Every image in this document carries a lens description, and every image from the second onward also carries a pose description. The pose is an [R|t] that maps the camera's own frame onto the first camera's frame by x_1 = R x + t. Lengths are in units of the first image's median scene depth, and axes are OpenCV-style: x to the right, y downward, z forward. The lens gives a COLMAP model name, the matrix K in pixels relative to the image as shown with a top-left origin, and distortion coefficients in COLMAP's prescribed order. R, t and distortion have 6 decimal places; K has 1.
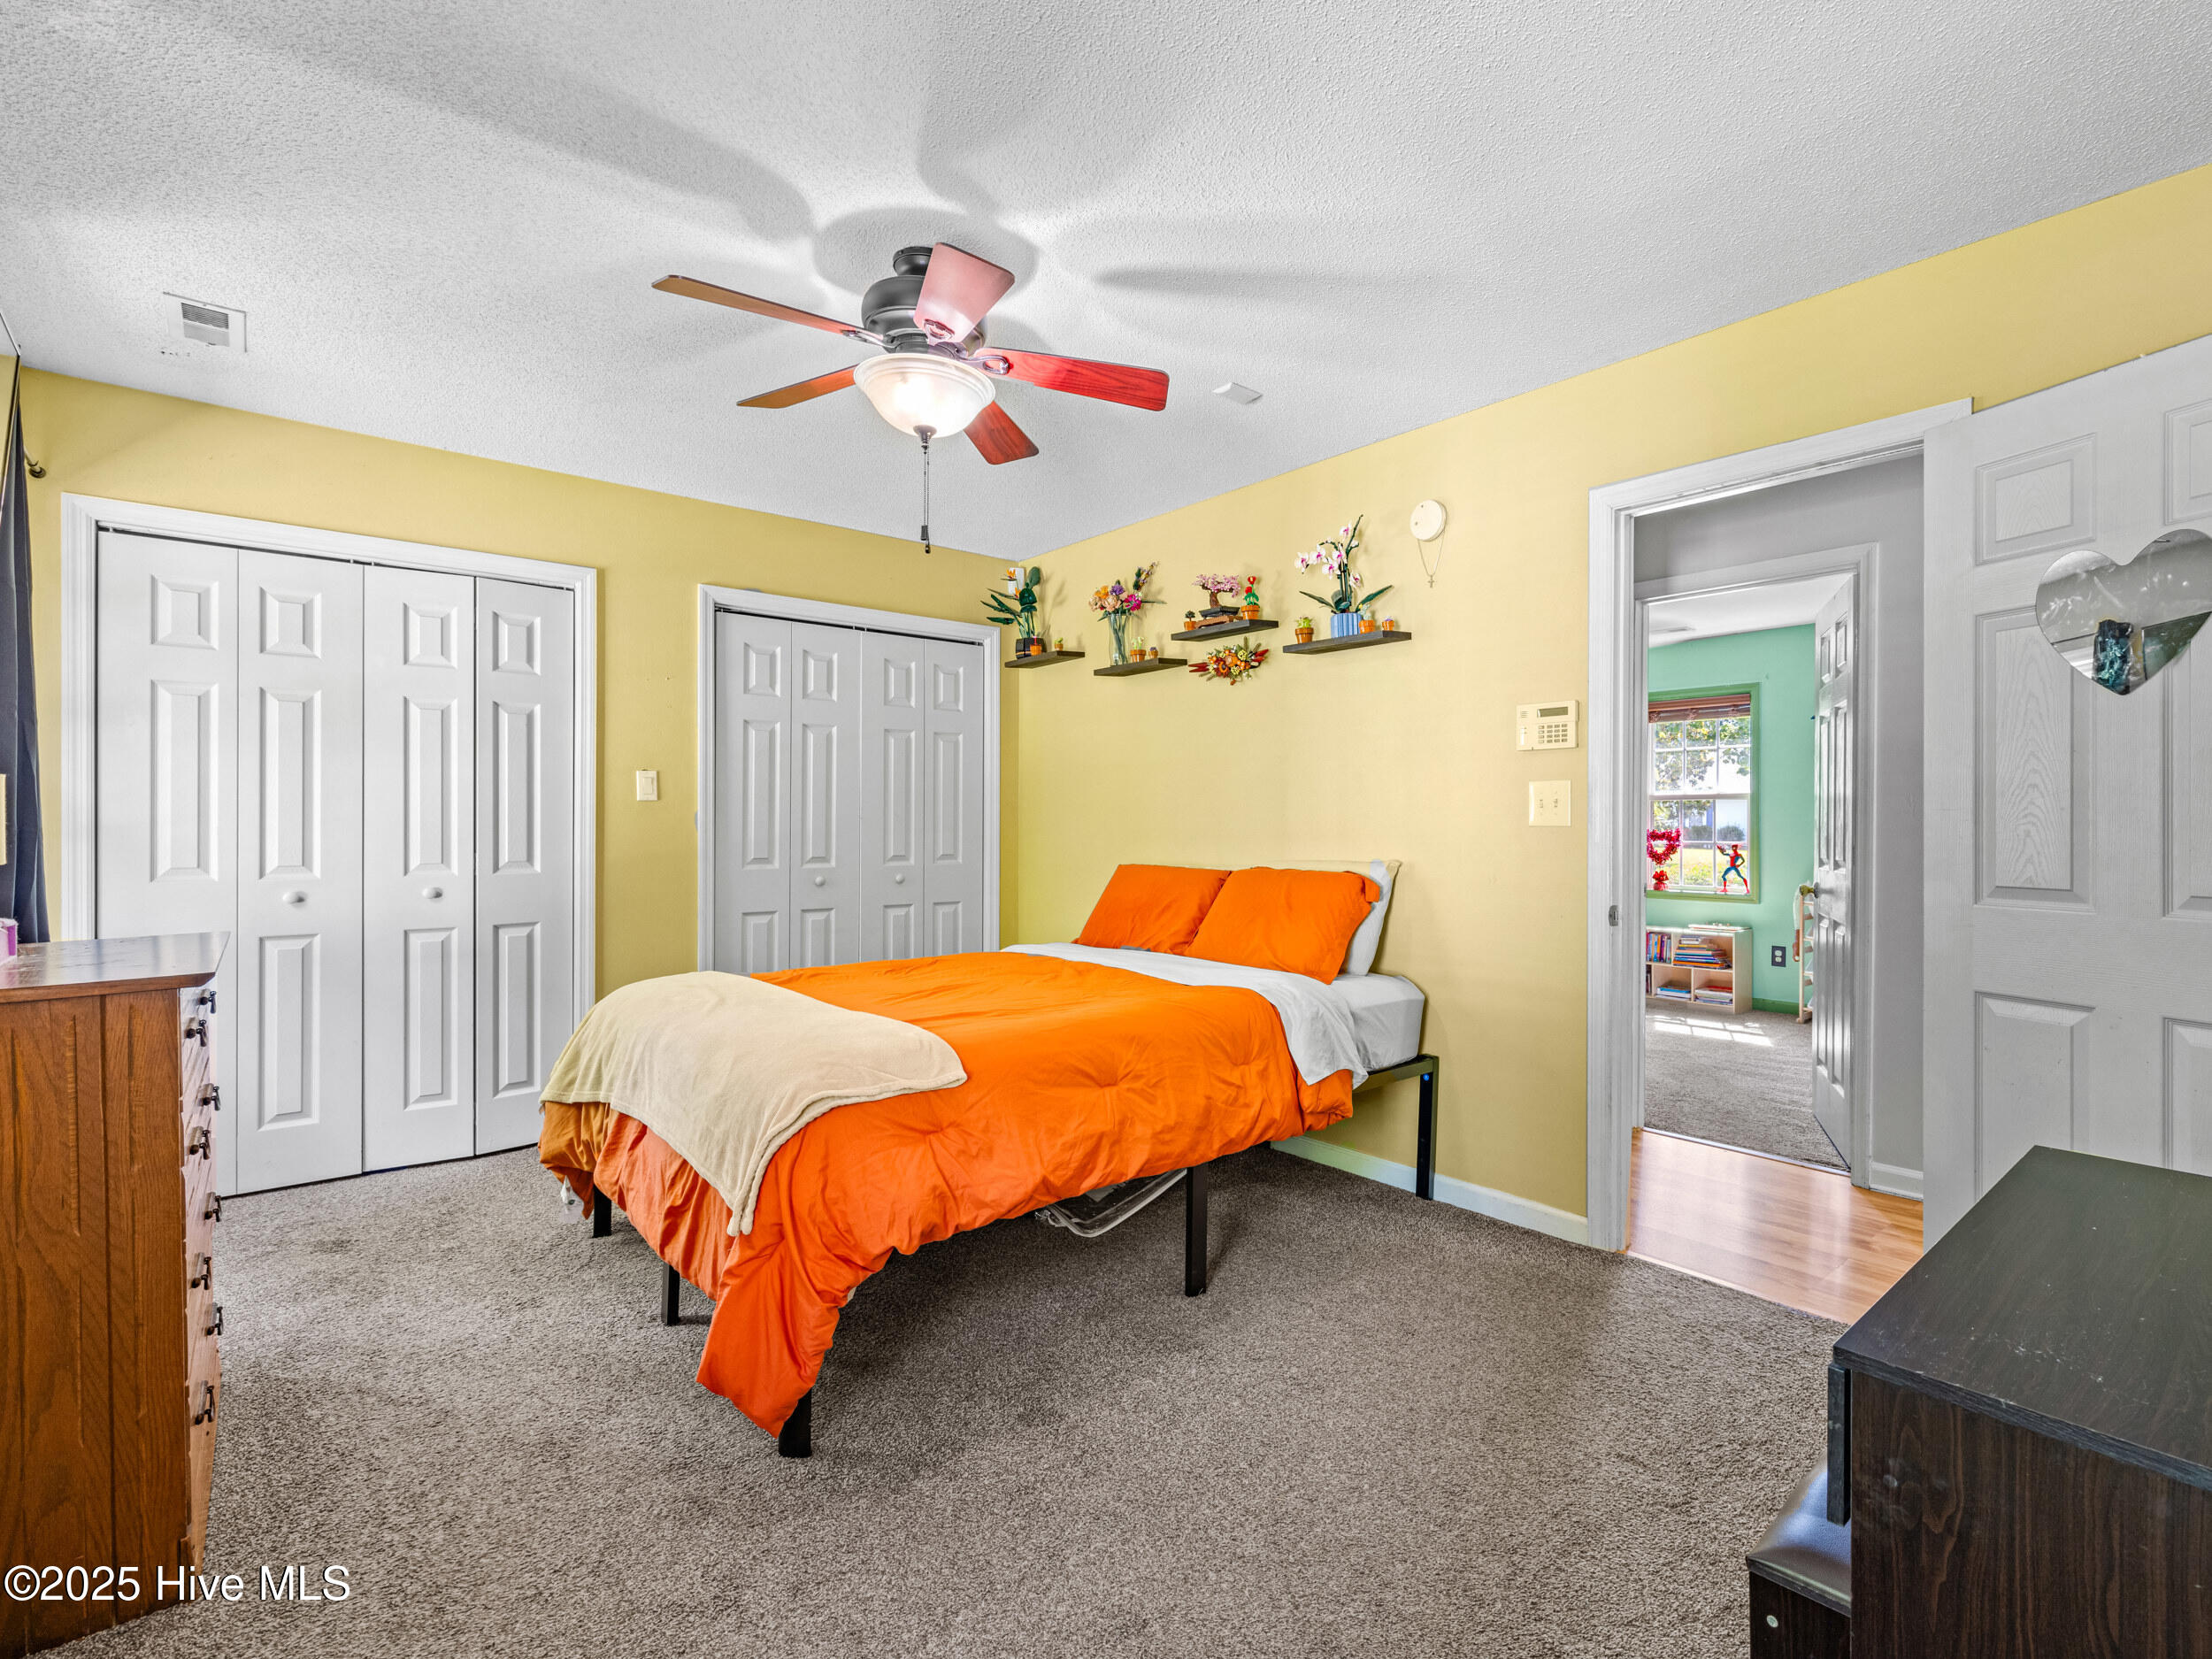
lens RADIAL K [[1108.1, 0, 1123.0], [0, 1108.1, 817.5], [0, 0, 1]] dist [0.017428, -0.000085]
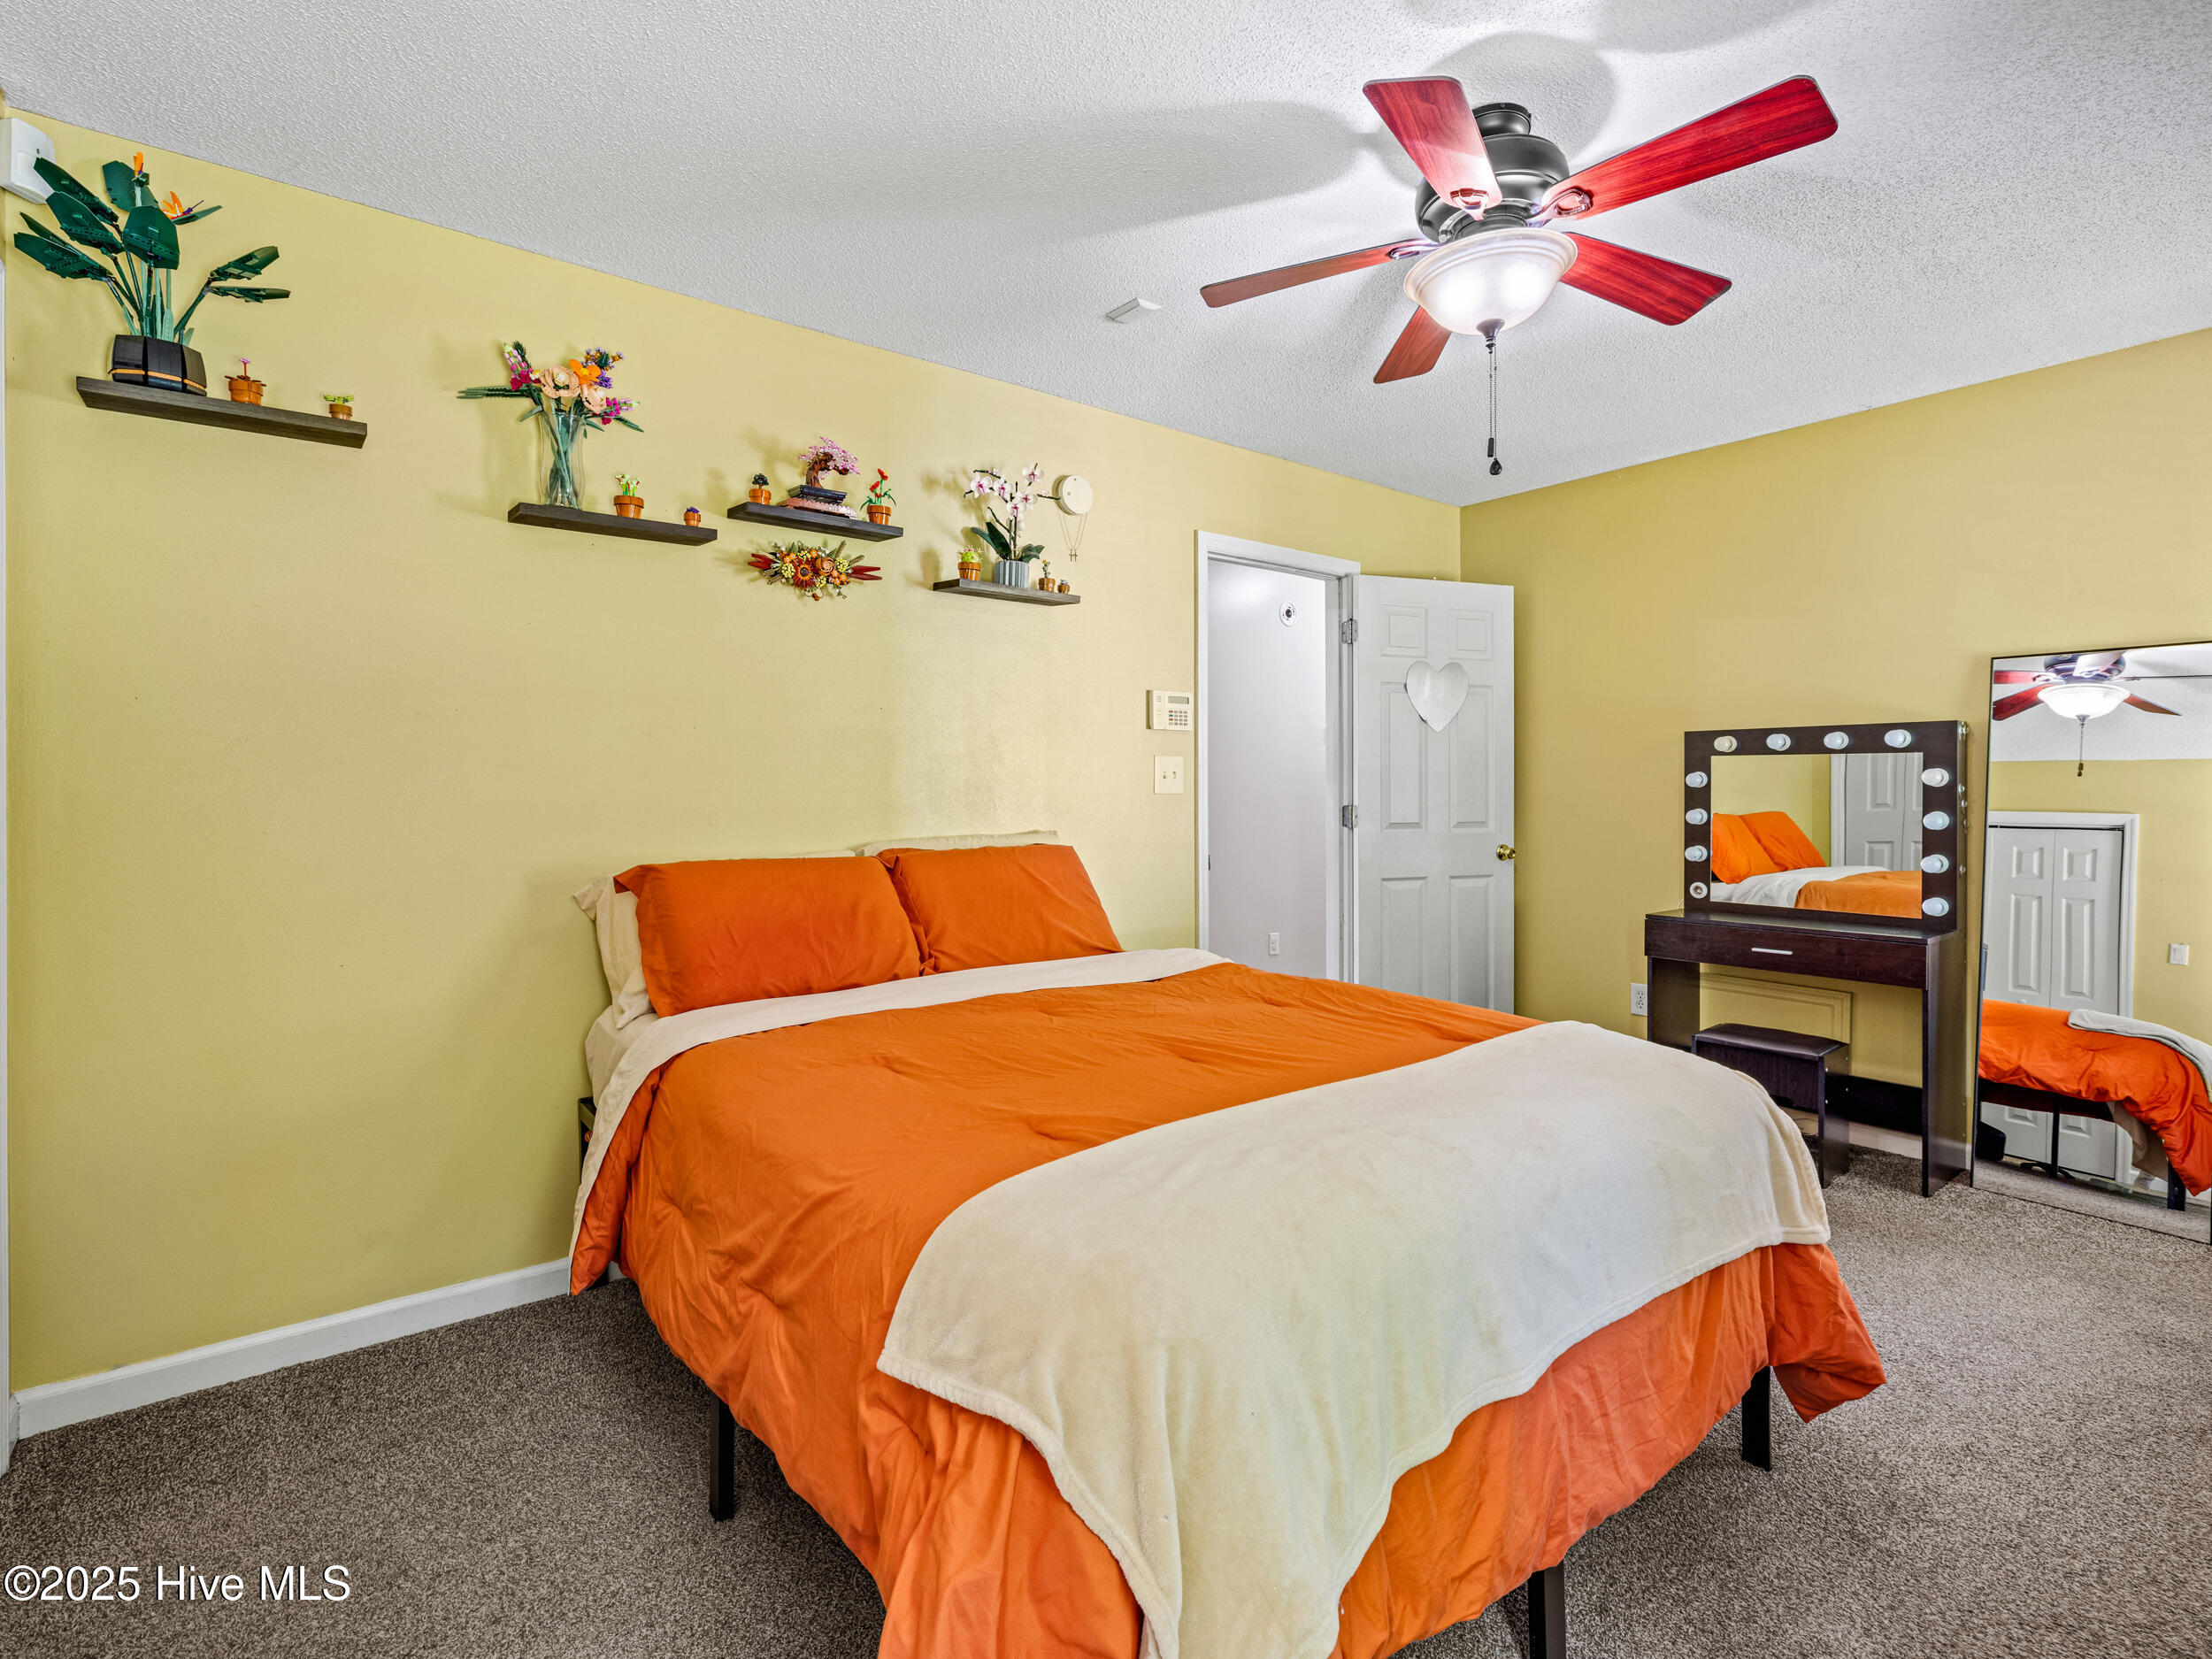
lens RADIAL K [[1108.1, 0, 1123.0], [0, 1108.1, 817.5], [0, 0, 1]] dist [0.017428, -0.000085]
pose [[0.001057, -0.028519, 0.999593, -0.630357], [-0.005327, 0.999579, 0.028525, -0.000749], [-0.999985, -0.005355, 0.000904, 0.808221]]
